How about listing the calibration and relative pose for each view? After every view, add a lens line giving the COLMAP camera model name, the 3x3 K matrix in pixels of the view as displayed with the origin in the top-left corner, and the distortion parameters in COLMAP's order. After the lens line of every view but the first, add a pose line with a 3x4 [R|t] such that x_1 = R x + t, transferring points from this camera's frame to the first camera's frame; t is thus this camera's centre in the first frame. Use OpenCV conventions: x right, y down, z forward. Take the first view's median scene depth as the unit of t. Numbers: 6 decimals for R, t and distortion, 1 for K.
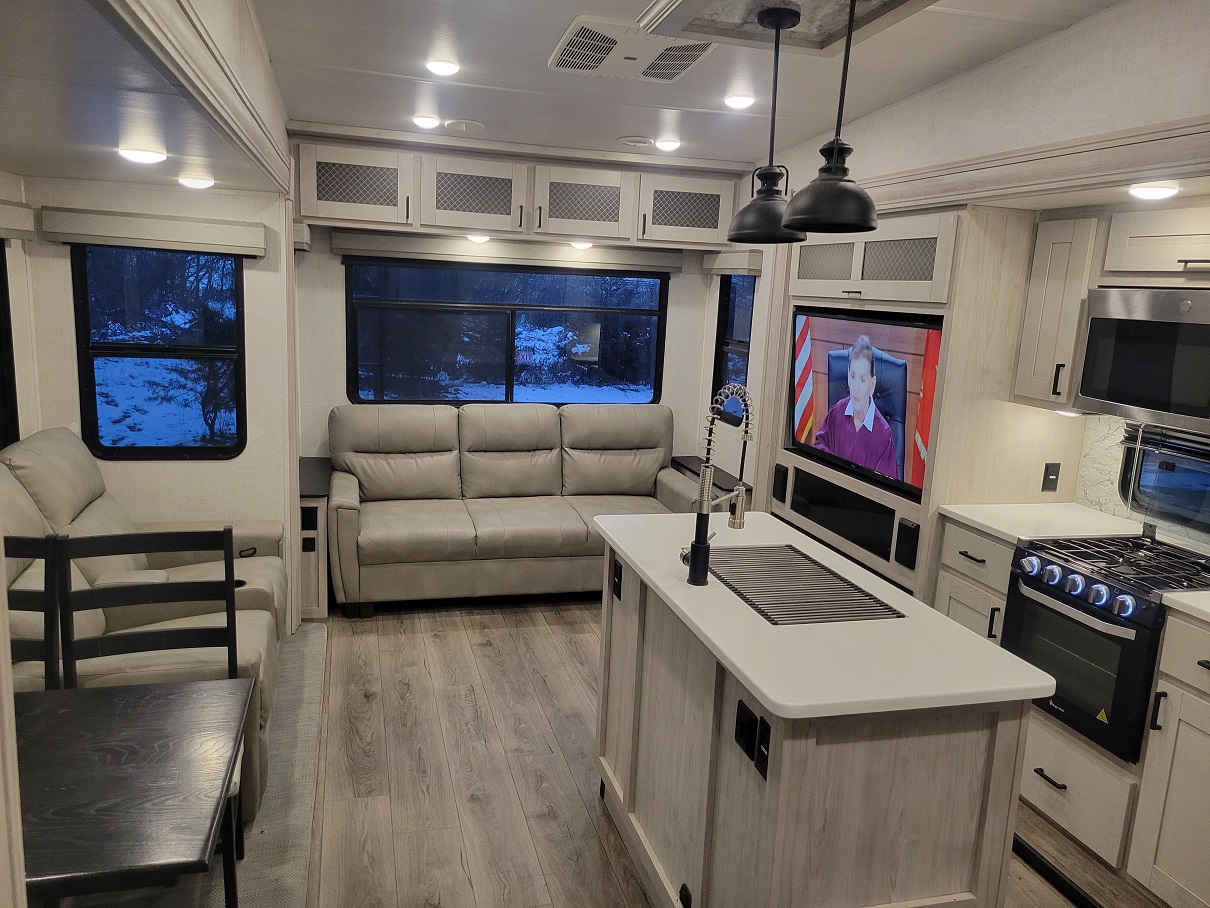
lens RADIAL K [[888.5, 0, 599.7], [0, 888.5, 463.5], [0, 0, 1]] dist [0.069167, -0.056970]
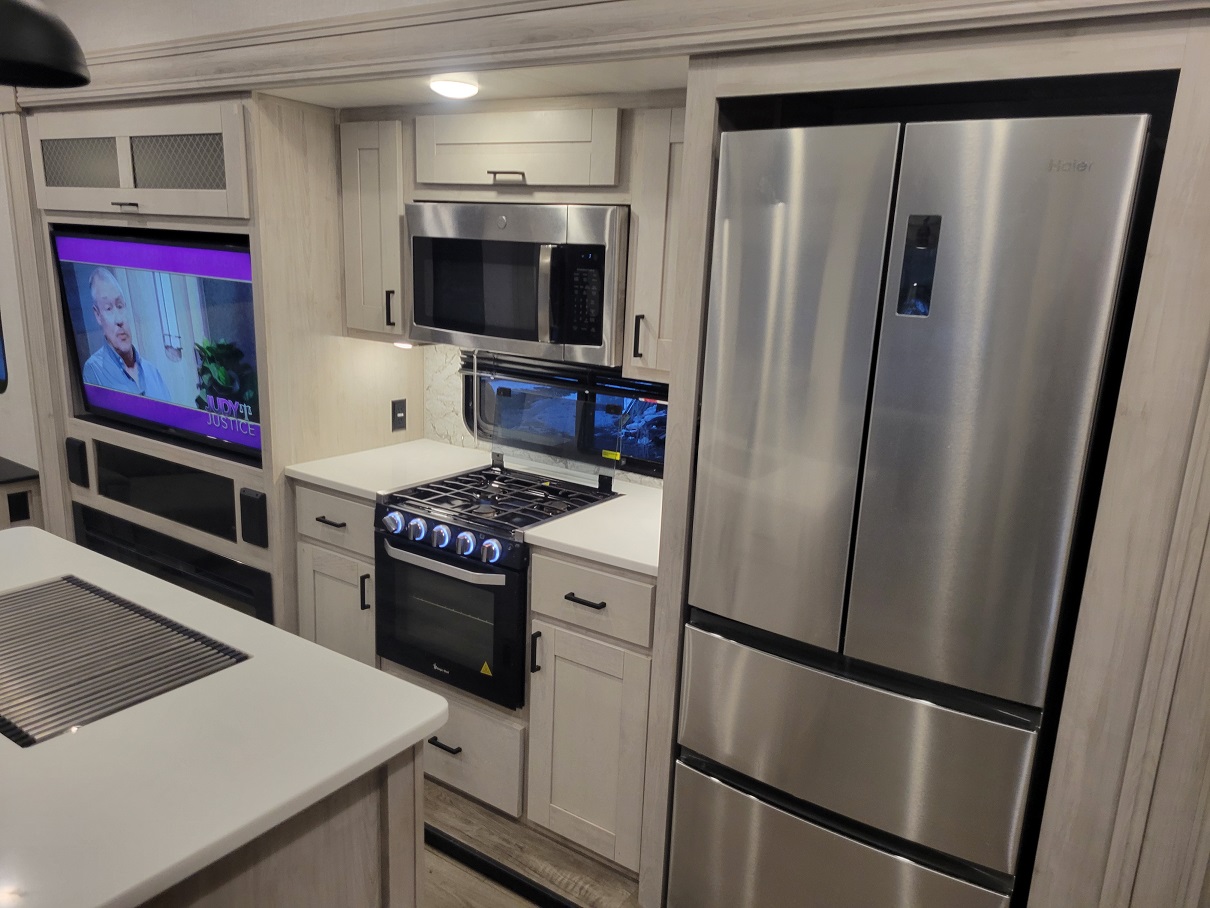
lens RADIAL K [[888.5, 0, 599.7], [0, 888.5, 463.5], [0, 0, 1]] dist [0.069167, -0.056970]
pose [[0.763463, -0.168710, 0.623427, 0.094261], [0.120648, 0.985542, 0.118956, -0.022675], [-0.634483, -0.015604, 0.772779, 0.191121]]
